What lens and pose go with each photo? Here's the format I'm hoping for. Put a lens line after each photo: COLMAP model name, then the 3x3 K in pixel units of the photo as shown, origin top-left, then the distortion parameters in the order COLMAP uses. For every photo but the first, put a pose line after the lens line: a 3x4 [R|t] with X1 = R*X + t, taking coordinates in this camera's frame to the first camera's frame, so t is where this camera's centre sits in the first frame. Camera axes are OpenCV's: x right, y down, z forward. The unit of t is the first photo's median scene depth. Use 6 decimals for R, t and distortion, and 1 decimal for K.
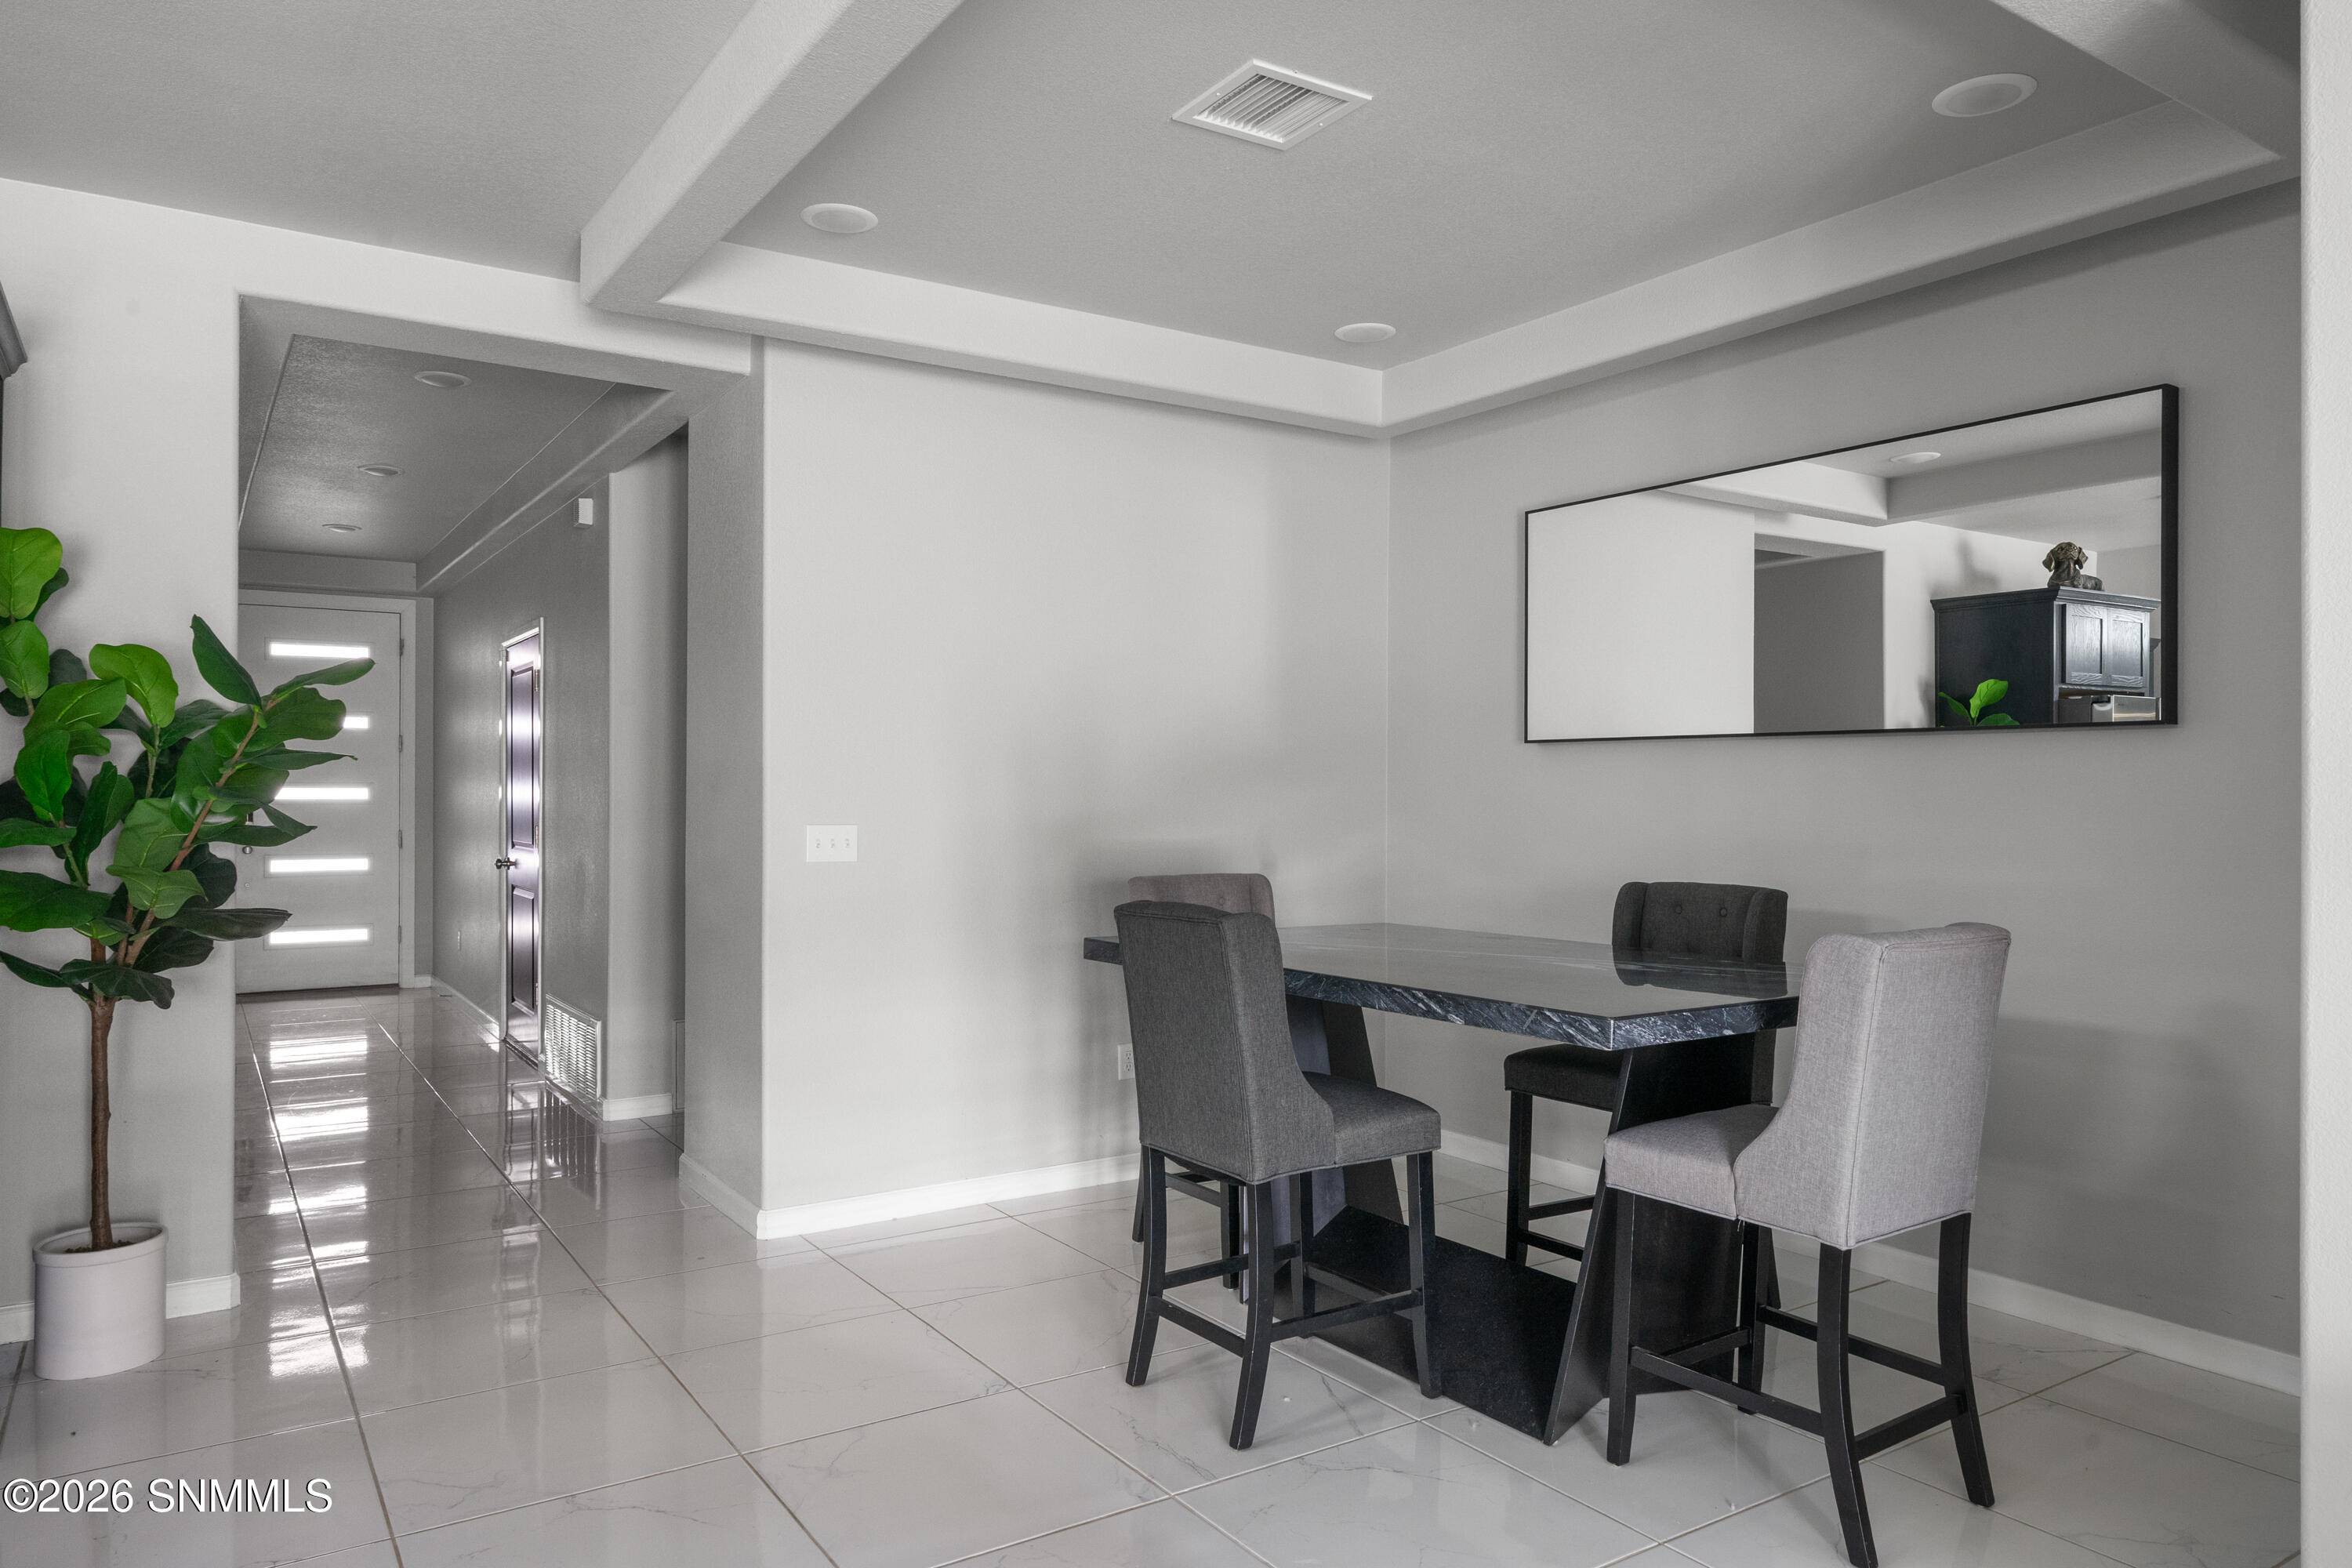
lens RADIAL K [[1536.9, 0, 1174.7], [0, 1536.9, 790.1], [0, 0, 1]] dist [-0.001432, -0.000761]
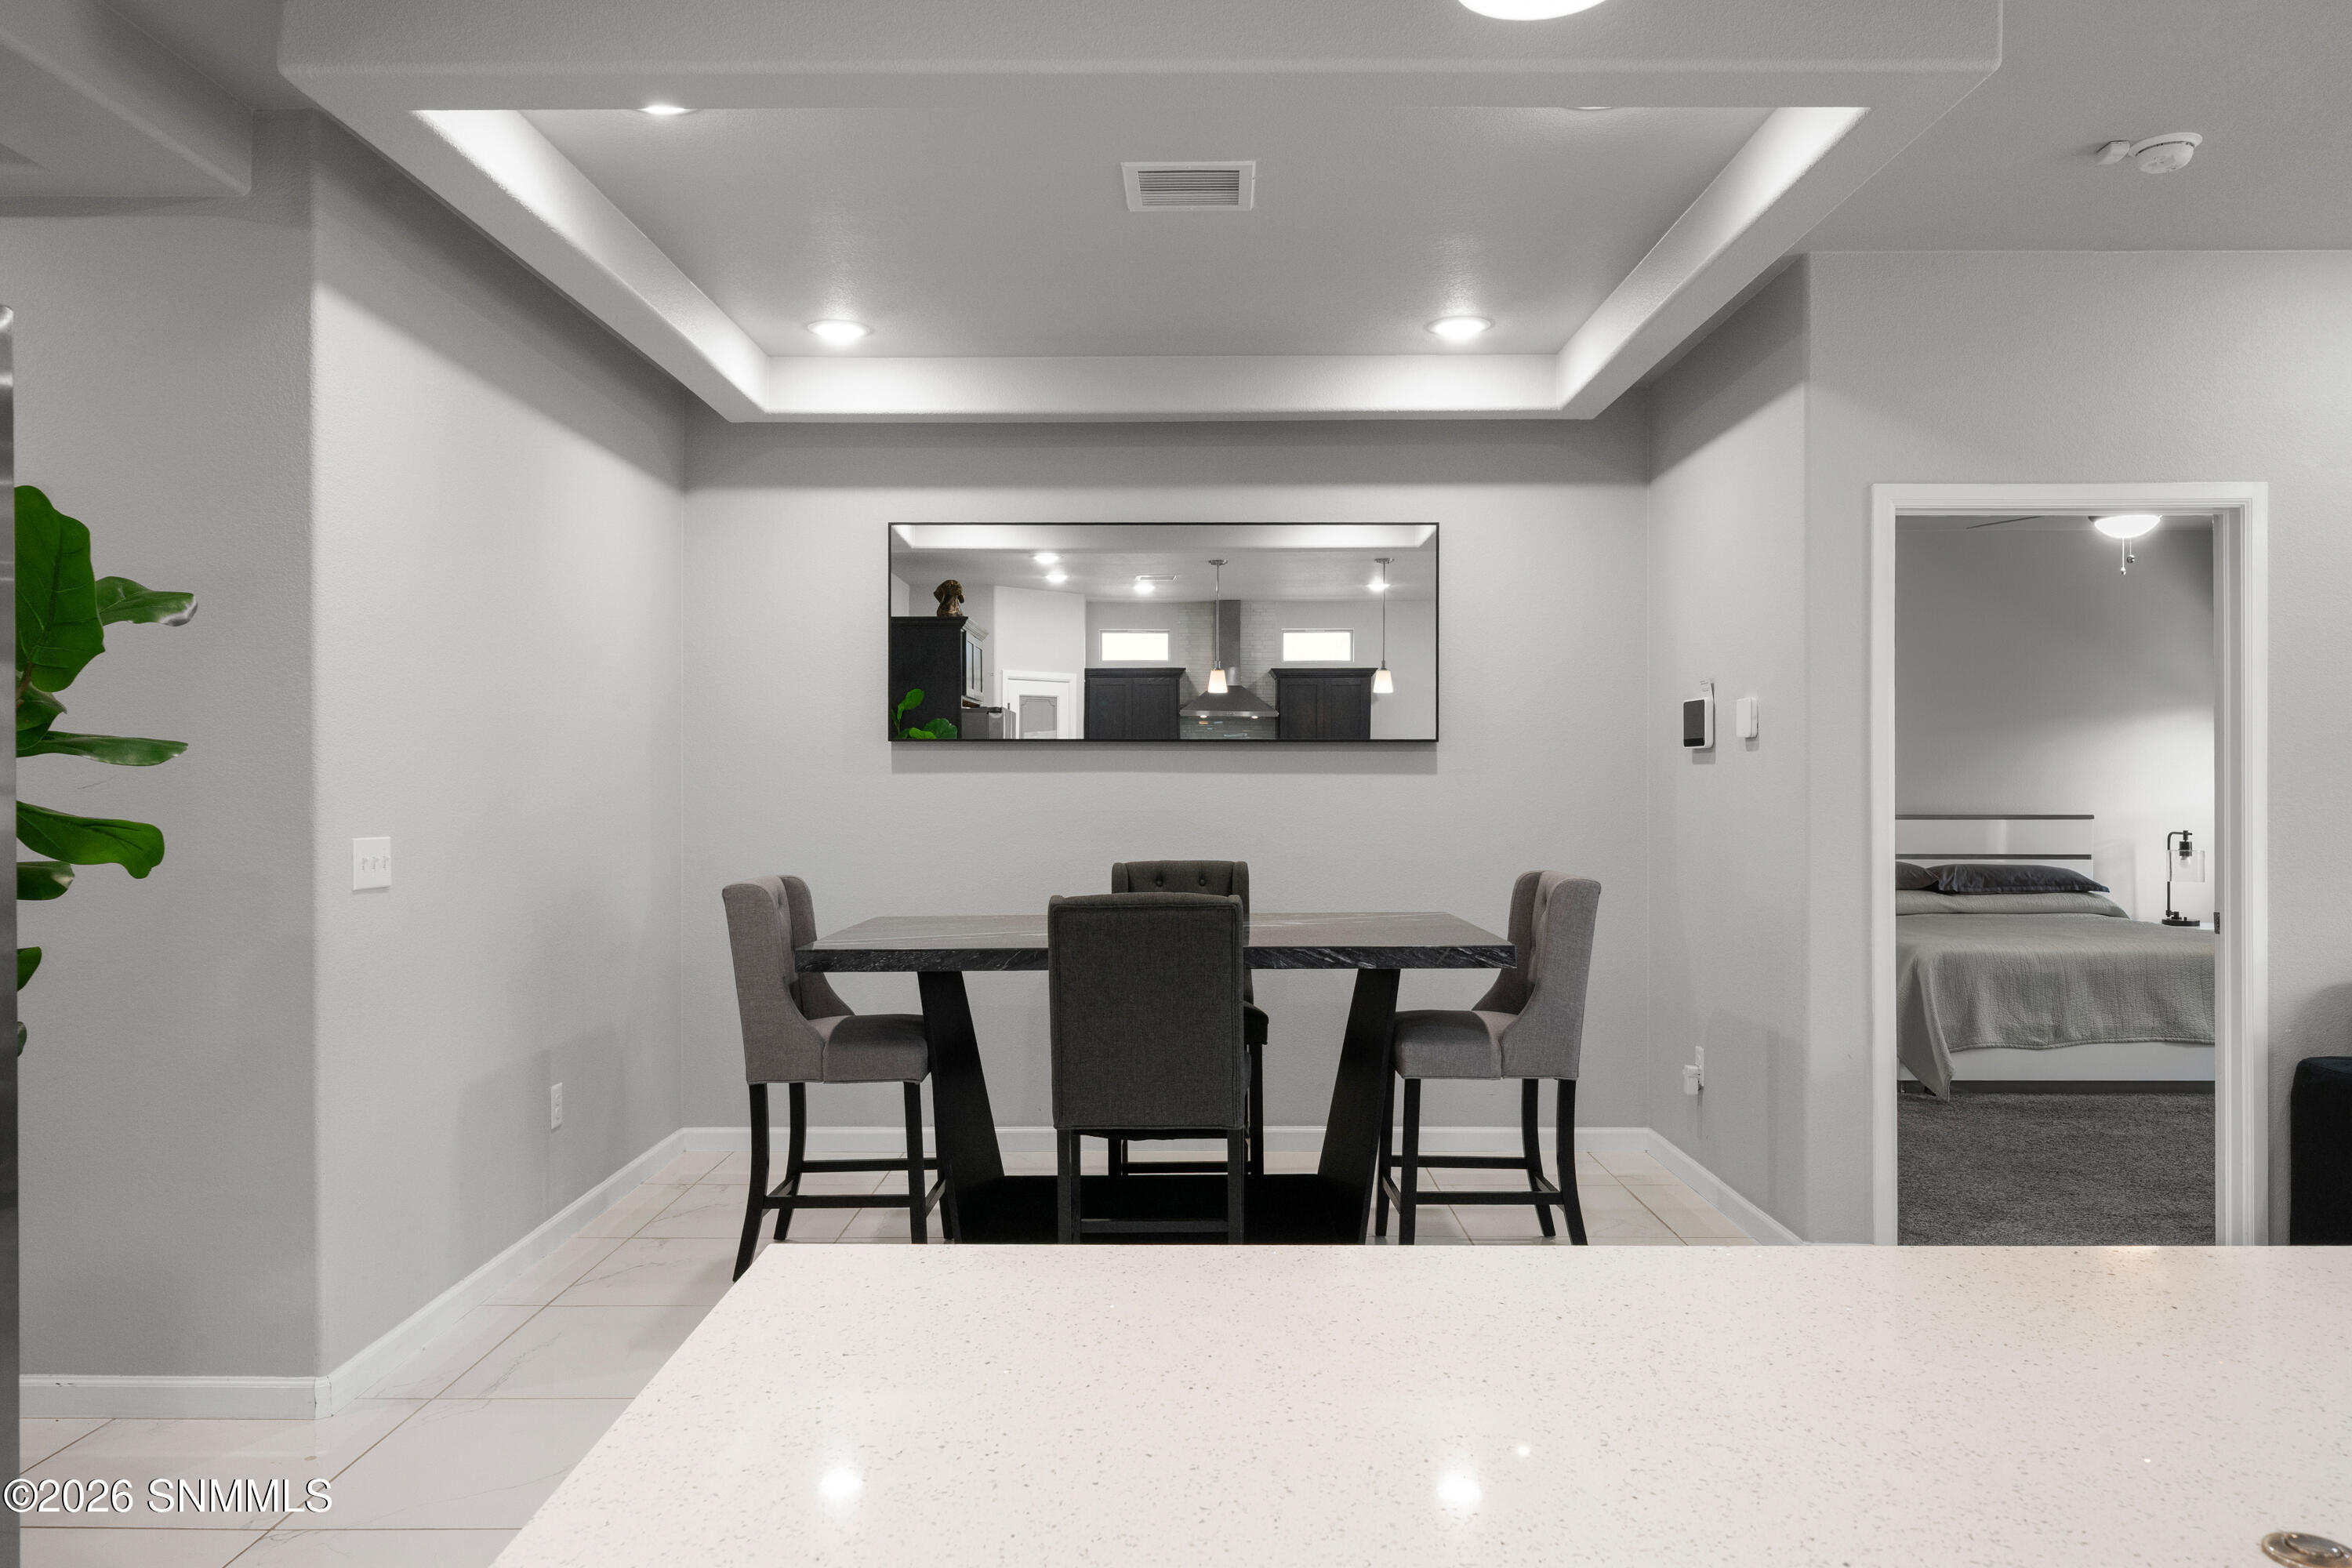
lens RADIAL K [[1605.2, 0, 1176.0], [0, 1605.2, 784.0], [0, 0, 1]] dist [-0.000395, 0.000255]
pose [[0.561465, -0.002547, 0.827497, -0.717322], [-0.000265, 0.999995, 0.003257, -0.005724], [-0.827501, -0.002048, 0.561461, 0.259804]]
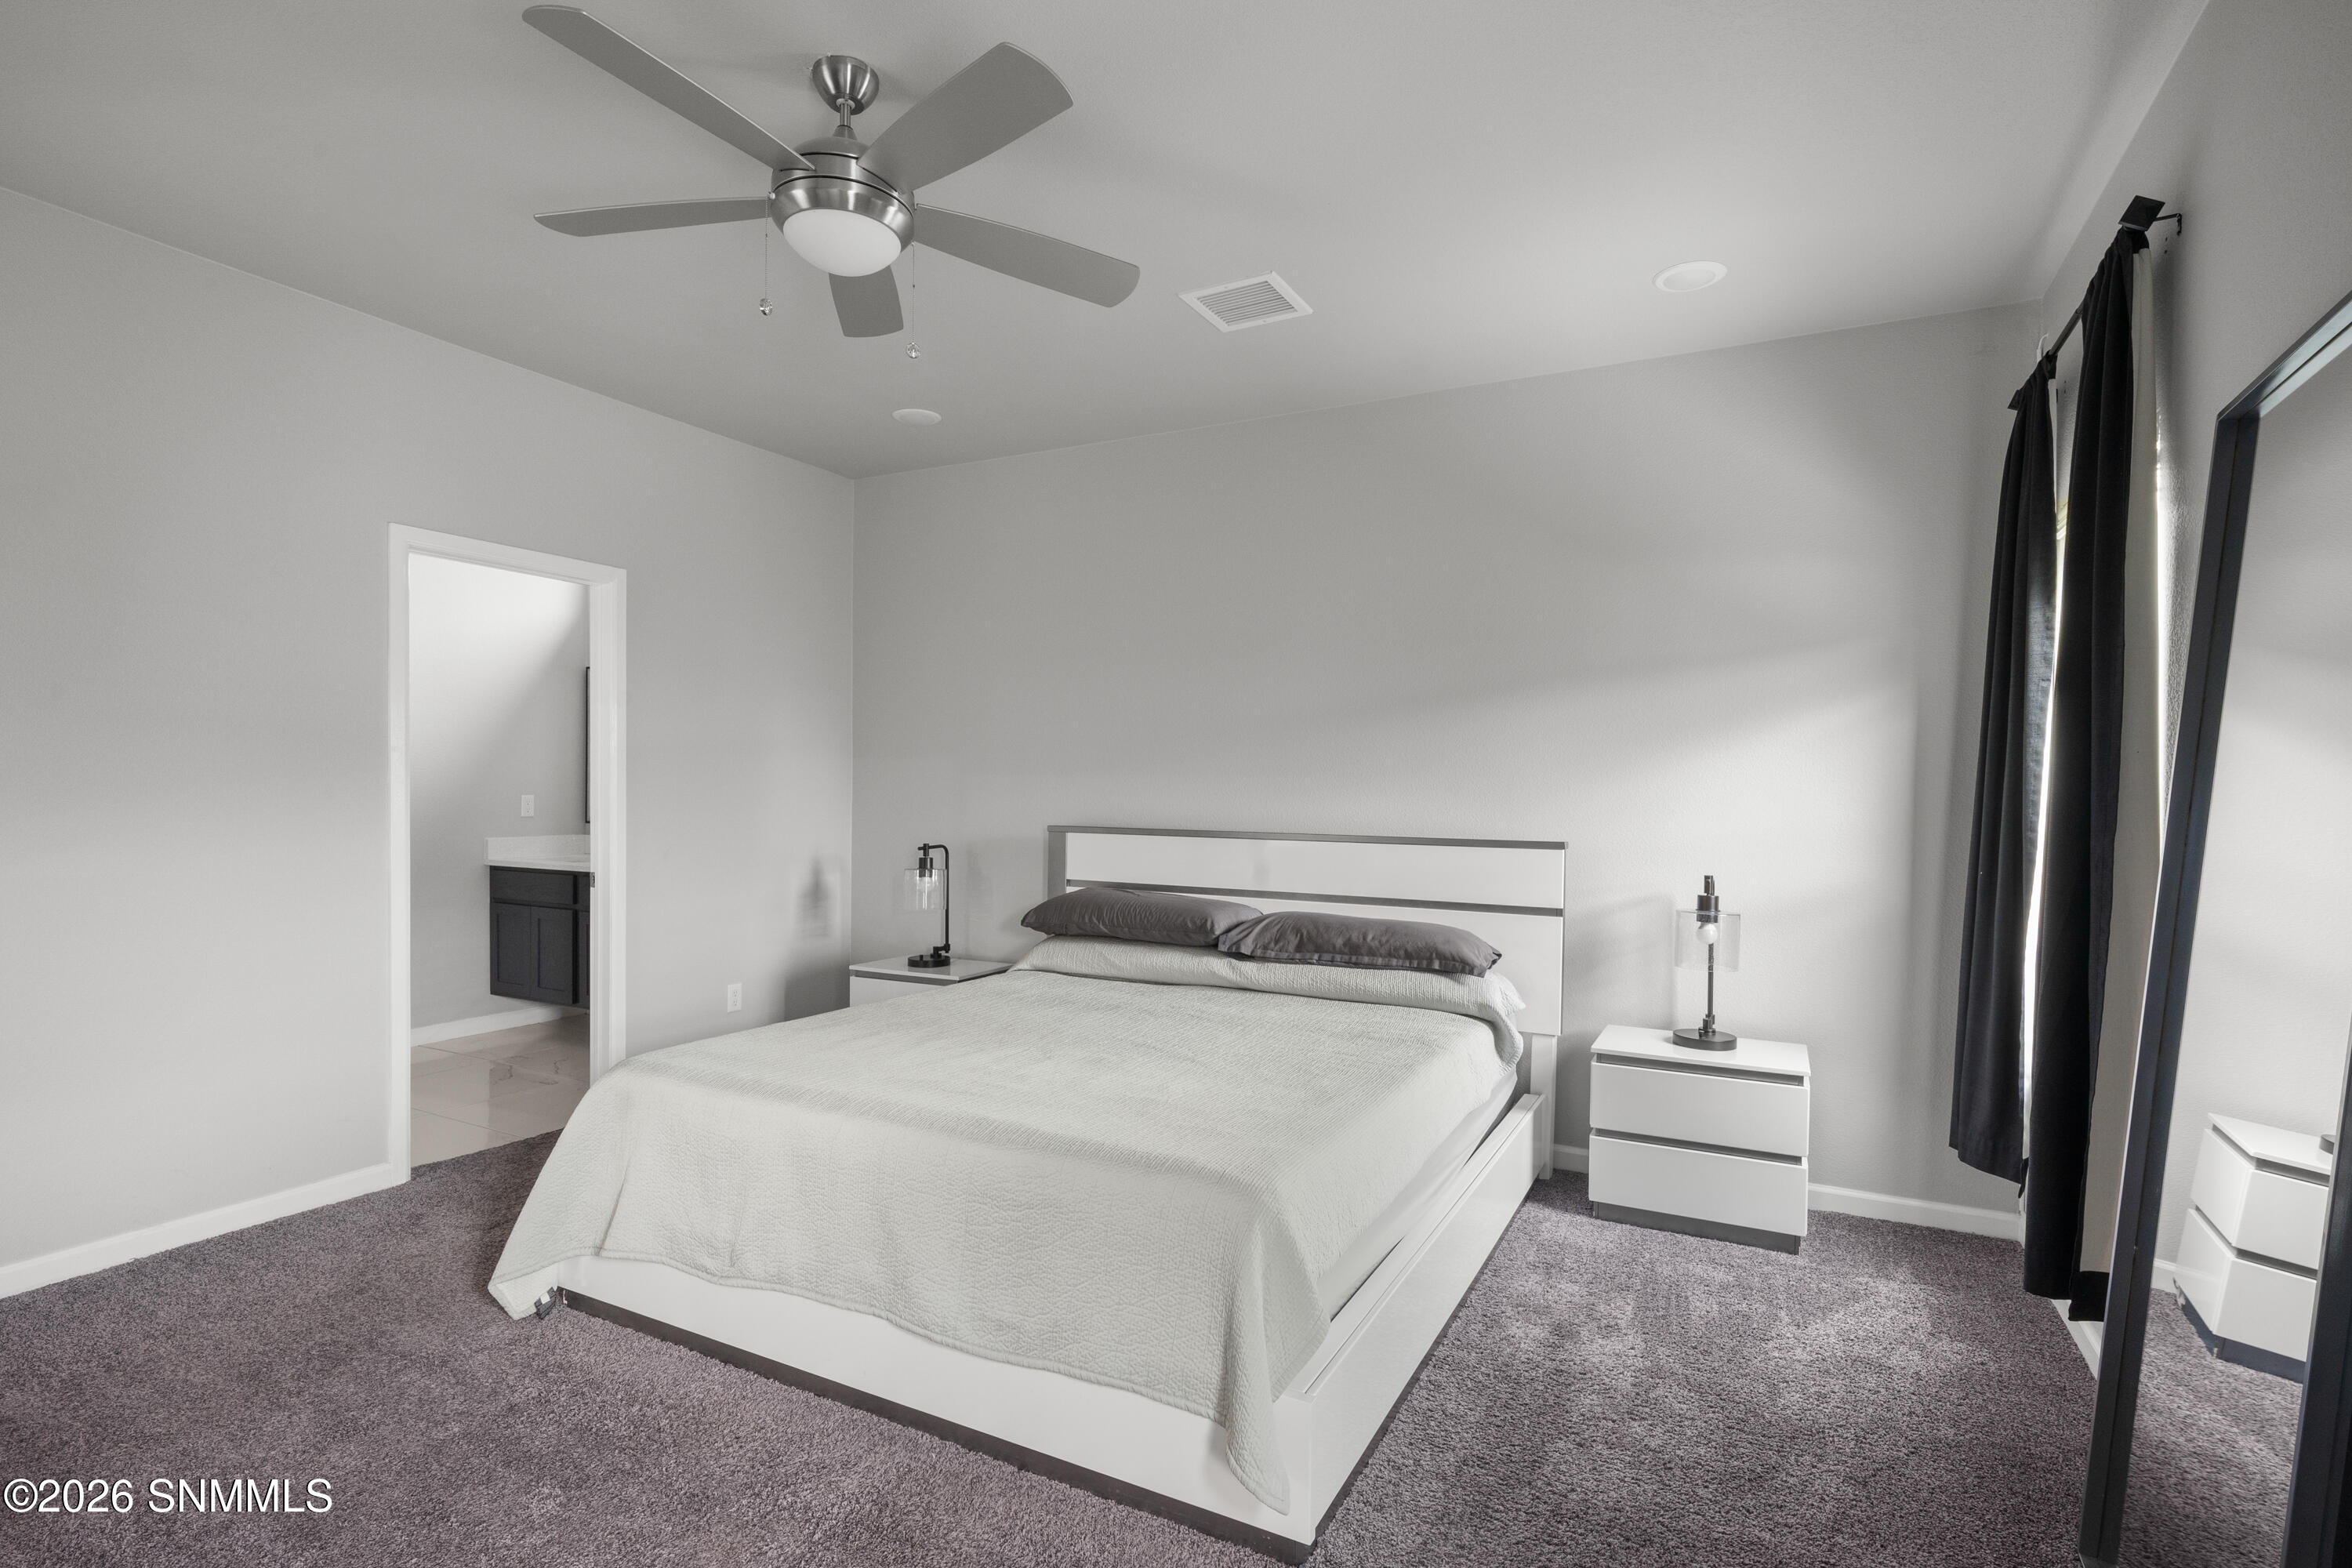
lens RADIAL K [[1176.7, 0, 1166.2], [0, 1176.7, 793.0], [0, 0, 1]] dist [0.001611, 0.000119]
pose [[0.874691, 0.002269, 0.484676, 0.976016], [-0.009085, 0.999890, 0.011715, -0.004767], [-0.484596, -0.014650, 0.874616, -0.207034]]
